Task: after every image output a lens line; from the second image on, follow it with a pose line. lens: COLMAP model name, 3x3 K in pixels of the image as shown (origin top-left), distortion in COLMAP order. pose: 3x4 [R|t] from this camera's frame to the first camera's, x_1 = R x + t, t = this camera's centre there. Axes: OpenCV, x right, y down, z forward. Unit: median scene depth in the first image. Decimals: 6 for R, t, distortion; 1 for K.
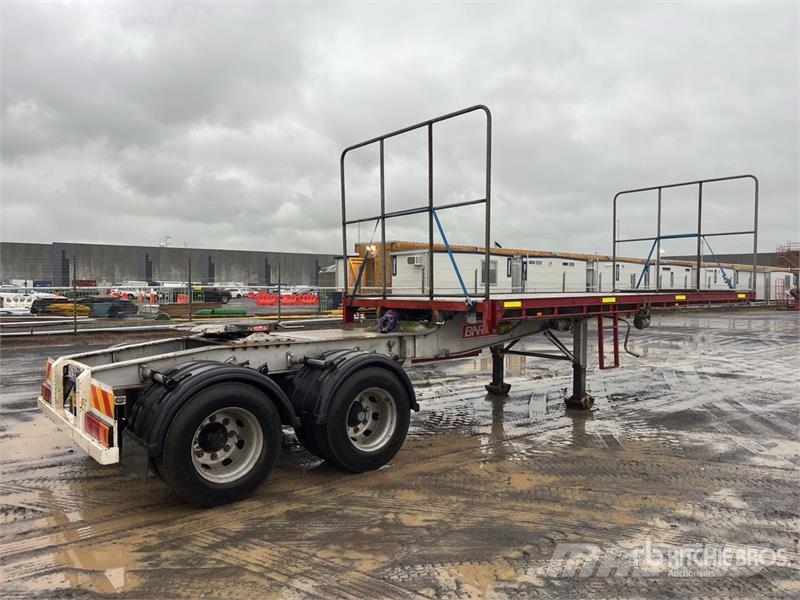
lens RADIAL K [[626.3, 0, 400.0], [0, 626.3, 300.0], [0, 0, 1]] dist [0.080309, -0.113931]
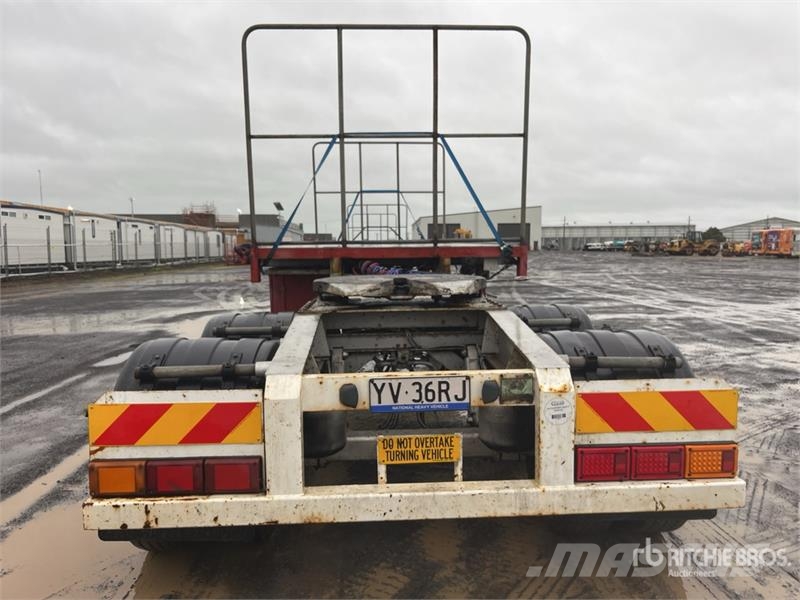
lens RADIAL K [[616.7, 0, 418.0], [0, 616.7, 313.1], [0, 0, 1]] dist [0.005268, -0.010855]
pose [[0.567031, -0.094104, 0.818303, -0.529199], [0.024004, 0.994918, 0.097781, 0.006414], [-0.823346, -0.035802, 0.566409, 0.445884]]
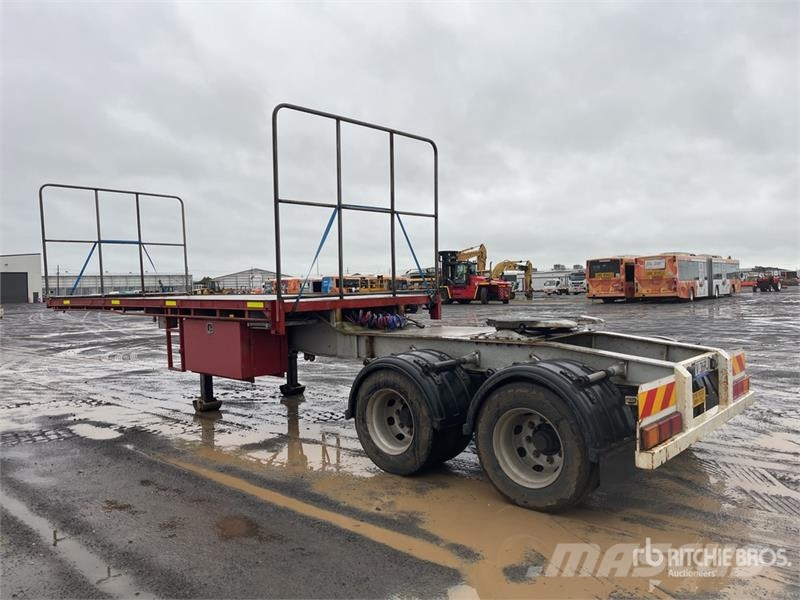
lens RADIAL K [[600.0, 0, 404.4], [0, 600.0, 302.5], [0, 0, 1]] dist [0.064512, -0.089977]
pose [[-0.172826, -0.022697, 0.984691, -0.785134], [0.044759, 0.998521, 0.030872, -0.017008], [-0.983935, 0.049410, -0.171554, 0.941974]]
